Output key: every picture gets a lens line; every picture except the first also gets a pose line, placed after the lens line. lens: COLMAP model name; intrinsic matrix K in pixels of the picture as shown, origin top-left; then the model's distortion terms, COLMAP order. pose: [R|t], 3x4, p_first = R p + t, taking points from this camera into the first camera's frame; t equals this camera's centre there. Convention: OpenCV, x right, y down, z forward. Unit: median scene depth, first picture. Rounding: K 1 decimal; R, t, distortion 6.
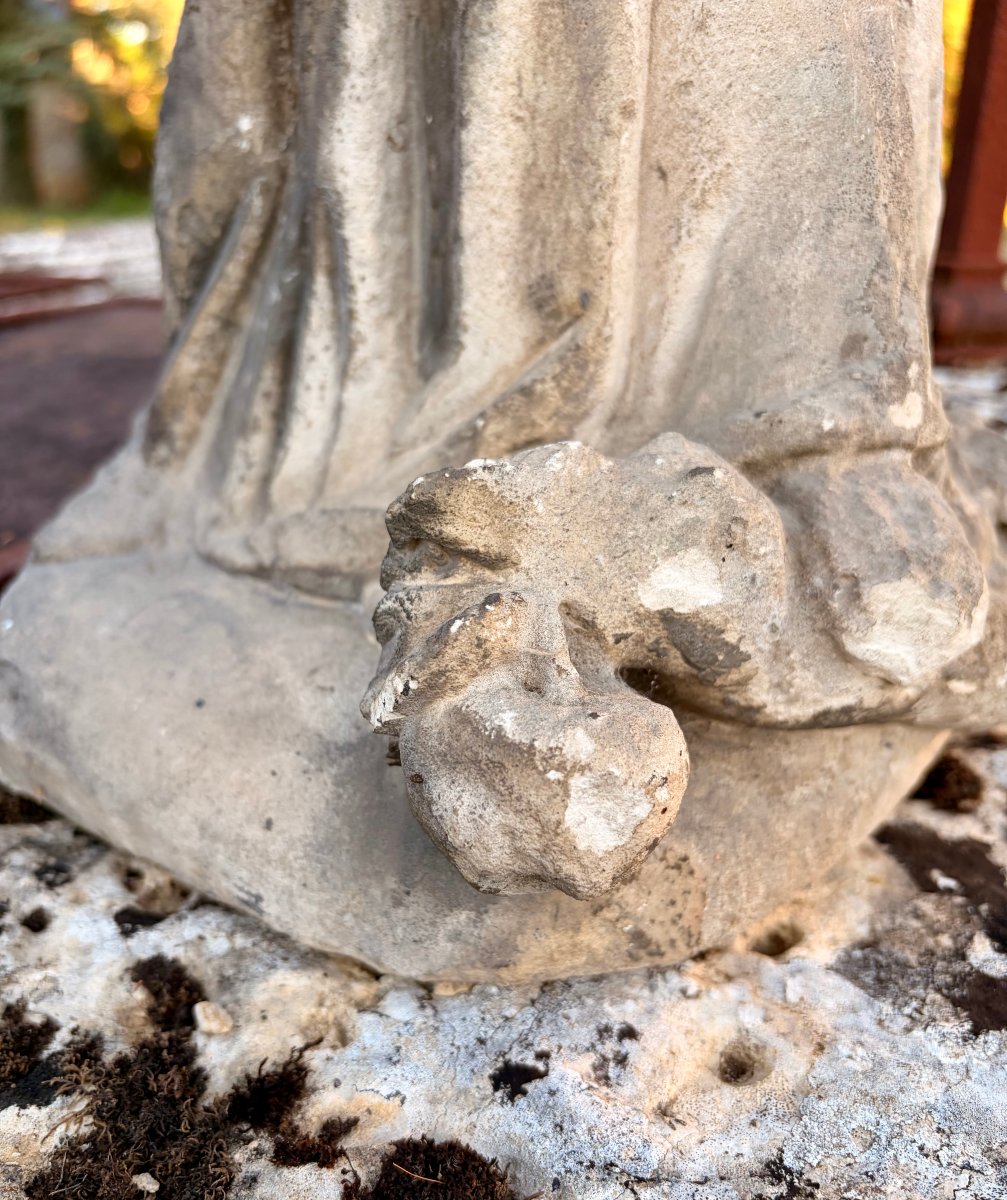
lens RADIAL K [[1070.6, 0, 499.8], [0, 1070.6, 695.3], [0, 0, 1]] dist [-0.039998, 0.034303]
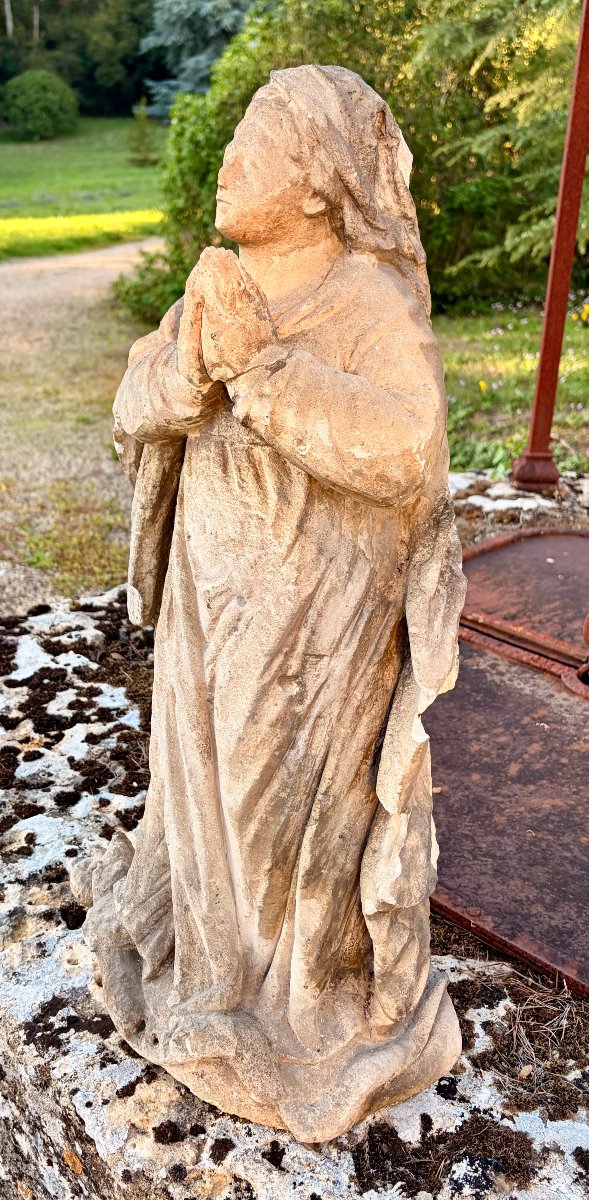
lens RADIAL K [[1093.5, 0, 226.7], [0, 1093.5, 588.2], [0, 0, 1]] dist [0.035195, -0.007047]
pose [[-0.351473, 0.364408, -0.862365, 3.483569], [-0.435972, 0.751451, 0.495227, -3.502602], [0.828489, 0.550027, -0.105243, 1.134162]]
